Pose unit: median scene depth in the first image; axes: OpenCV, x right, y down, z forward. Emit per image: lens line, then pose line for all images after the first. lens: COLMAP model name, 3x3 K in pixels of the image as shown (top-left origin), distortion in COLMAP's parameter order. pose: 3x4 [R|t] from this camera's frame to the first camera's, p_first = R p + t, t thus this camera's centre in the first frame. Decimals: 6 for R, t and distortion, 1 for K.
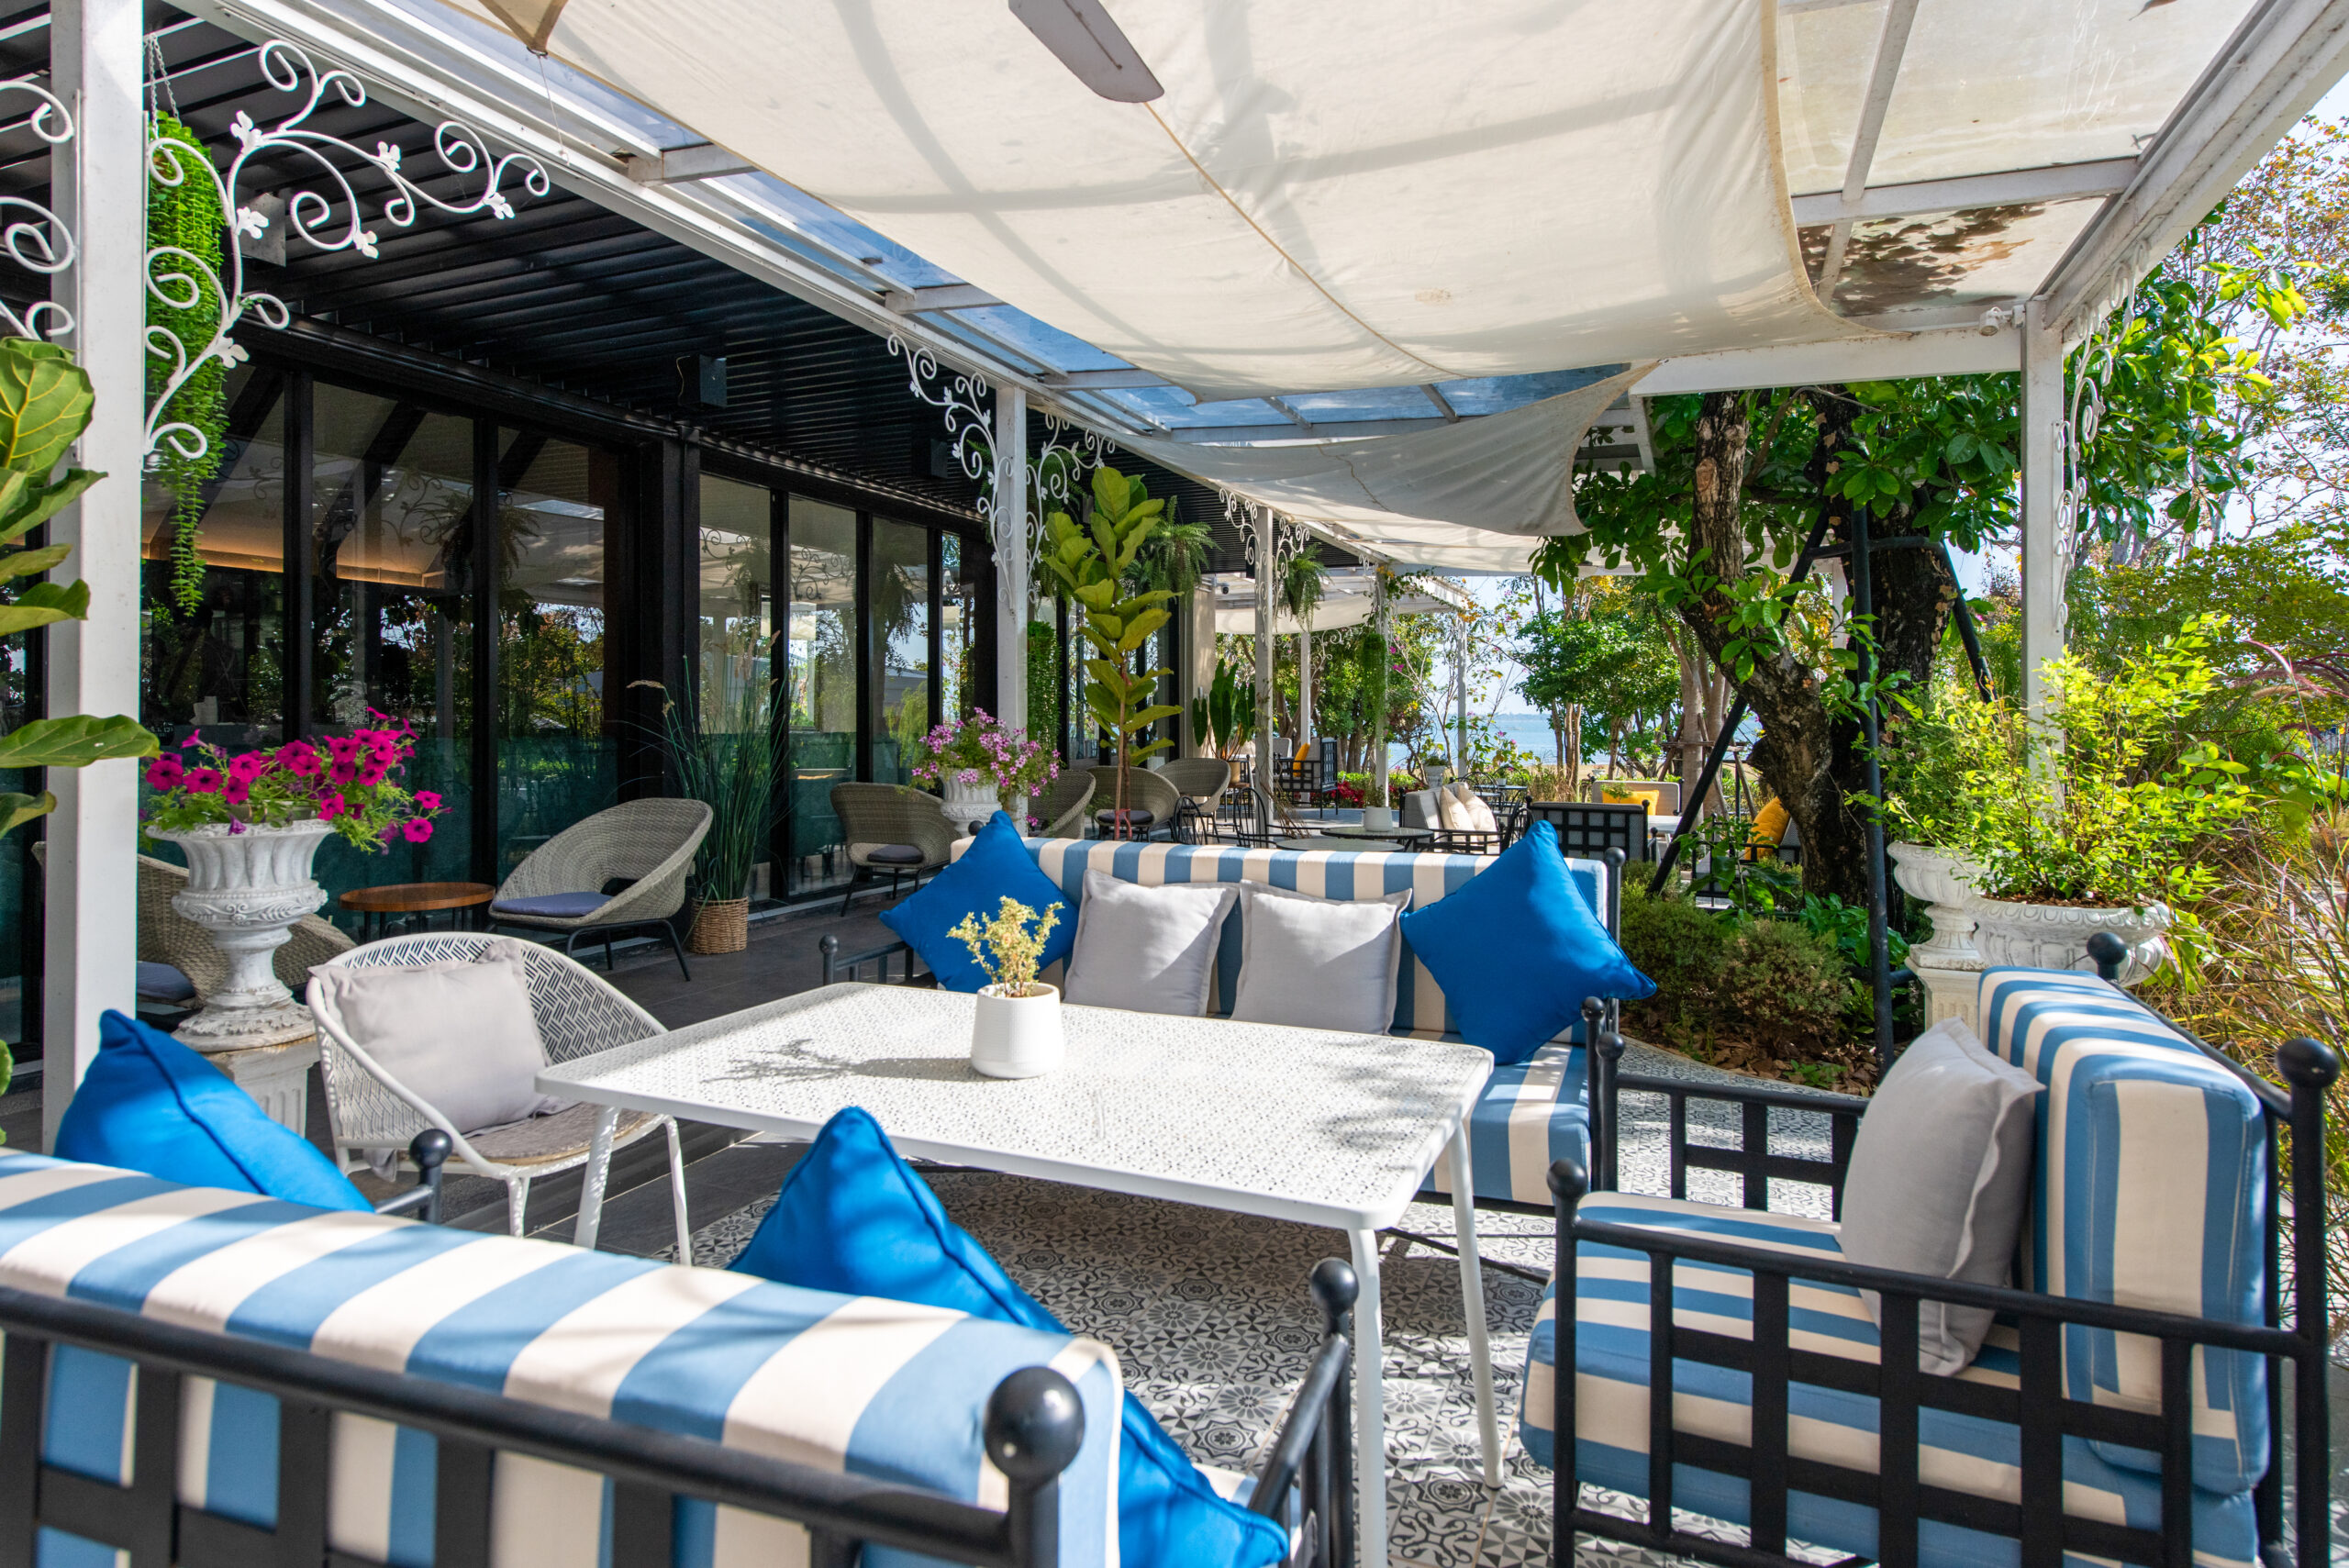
lens RADIAL K [[1458.8, 0, 1178.3], [0, 1458.8, 722.3], [0, 0, 1]] dist [0.004578, 0.000934]
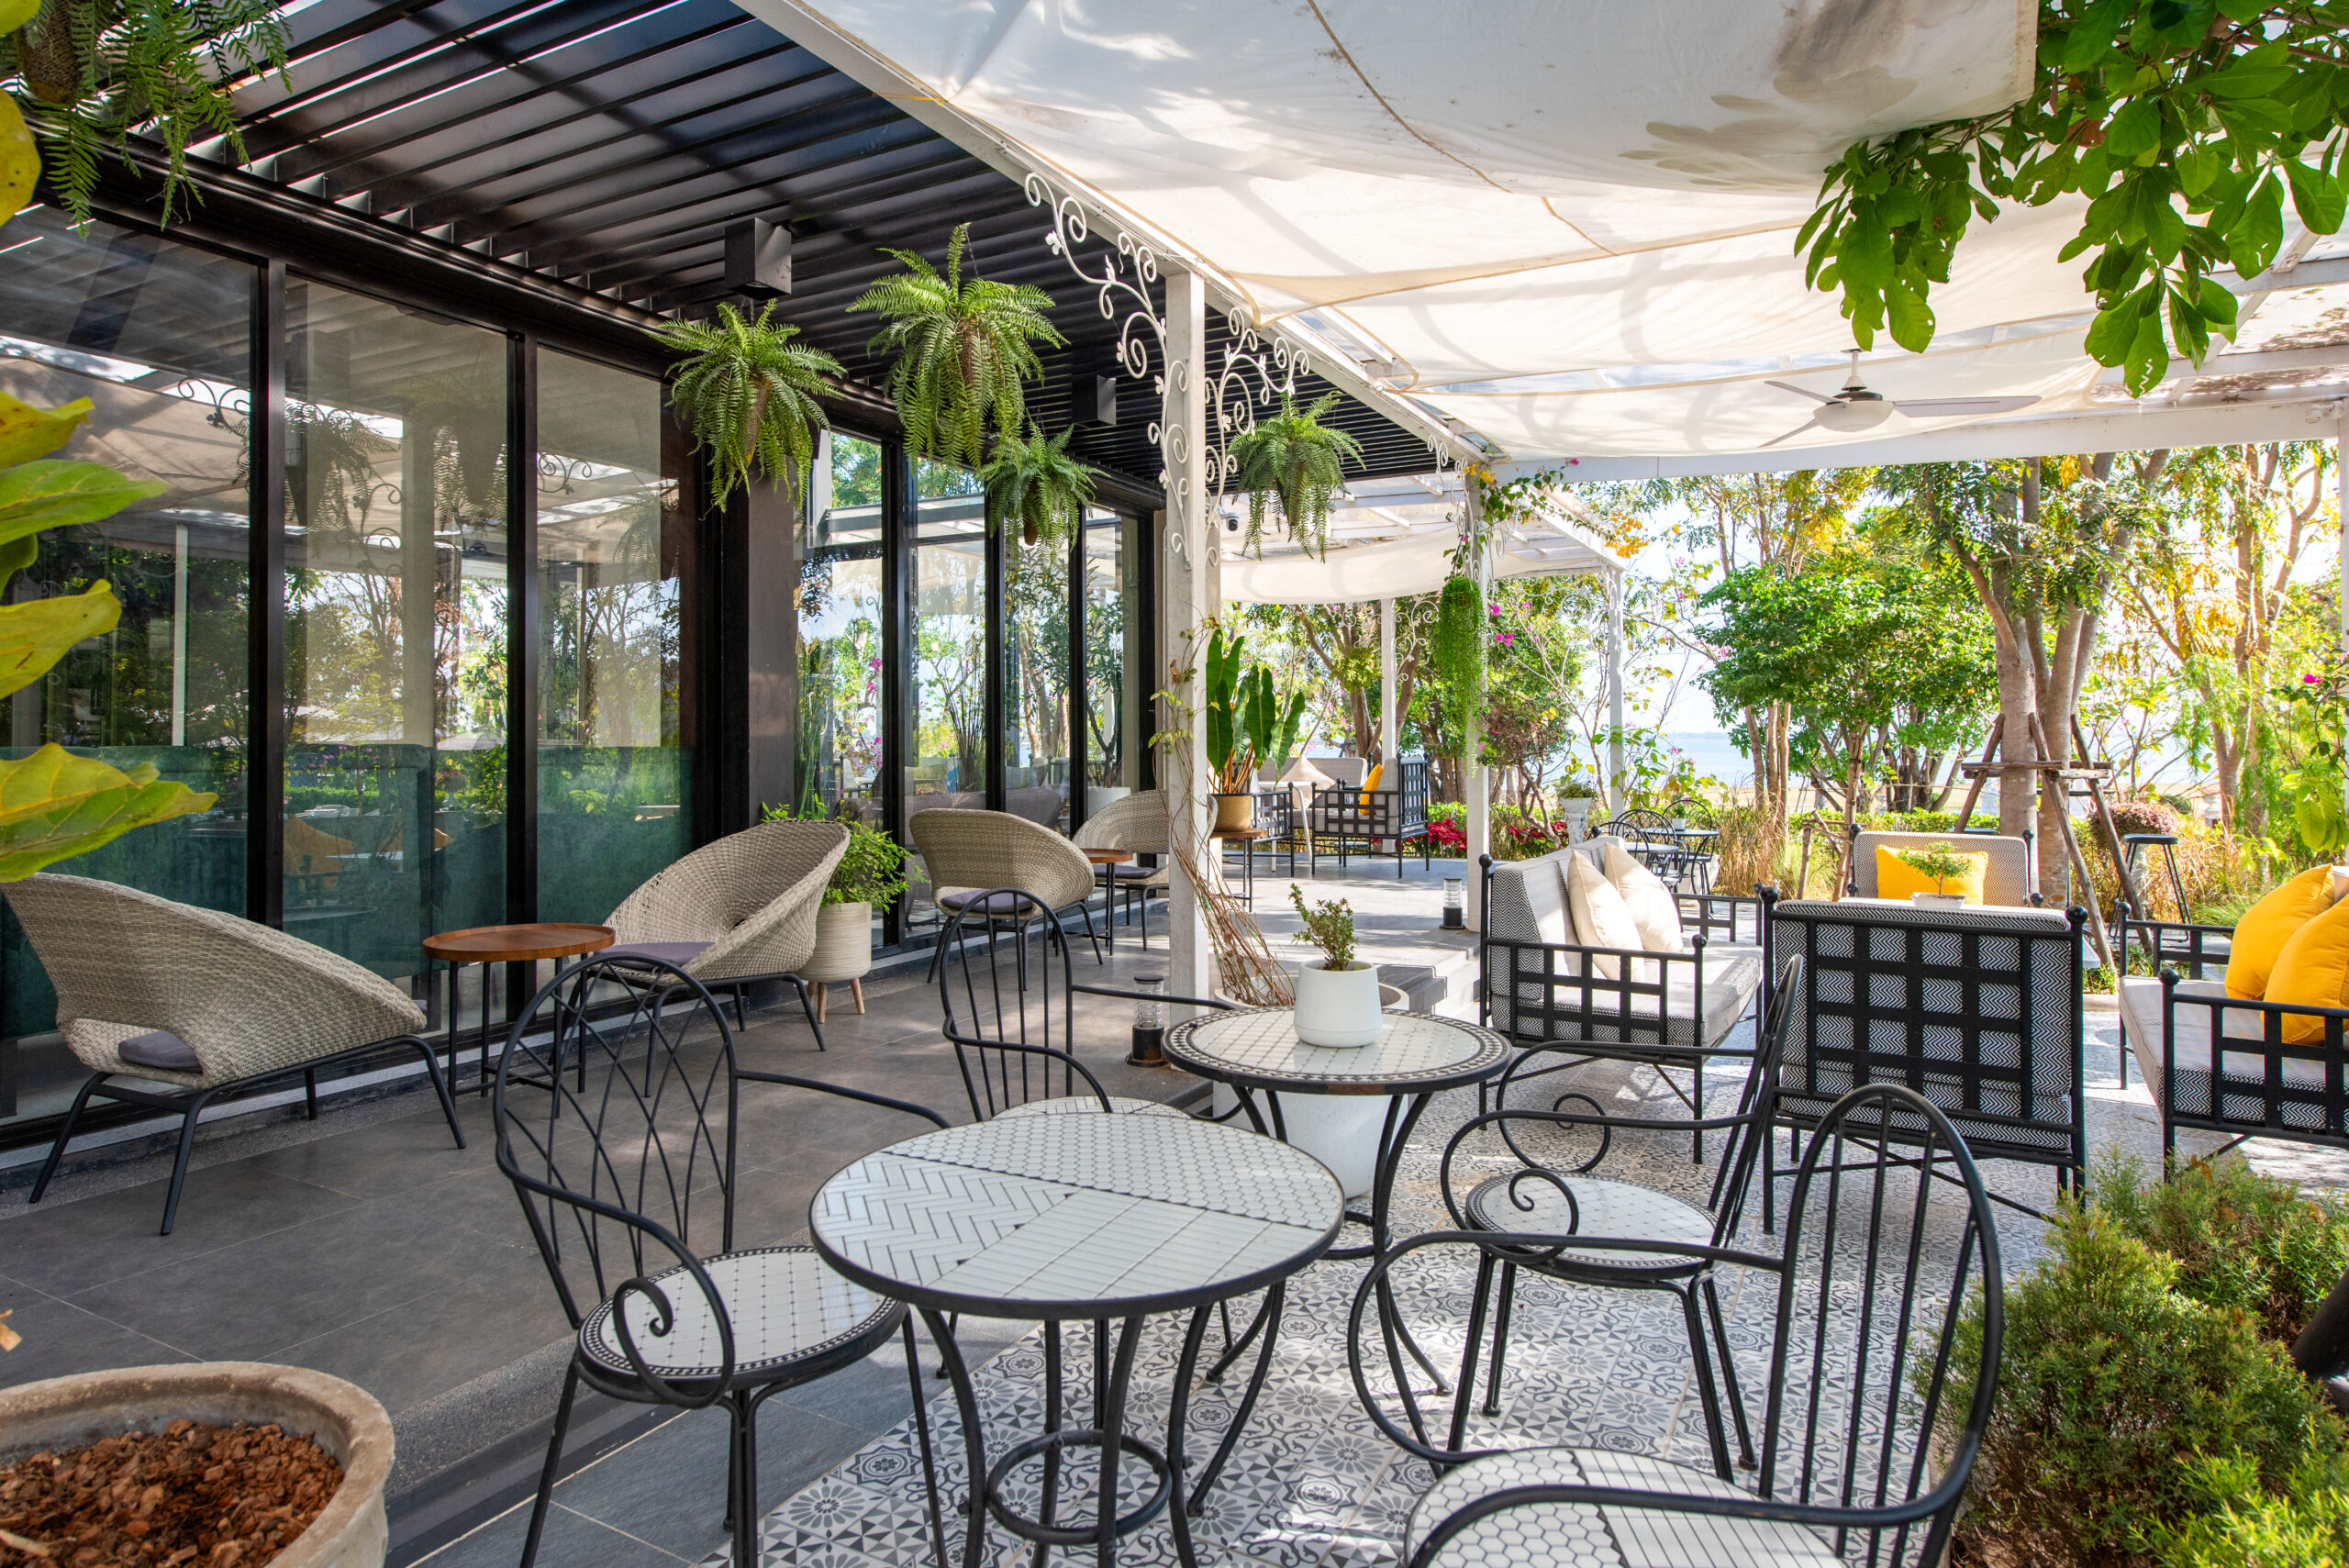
lens RADIAL K [[1458.8, 0, 1178.3], [0, 1458.8, 722.3], [0, 0, 1]] dist [0.004578, 0.000934]
pose [[0.994853, -0.004028, -0.101248, 0.064668], [0.002592, 0.999894, -0.014310, 0.004040], [0.101295, 0.013974, 0.994758, 0.325421]]
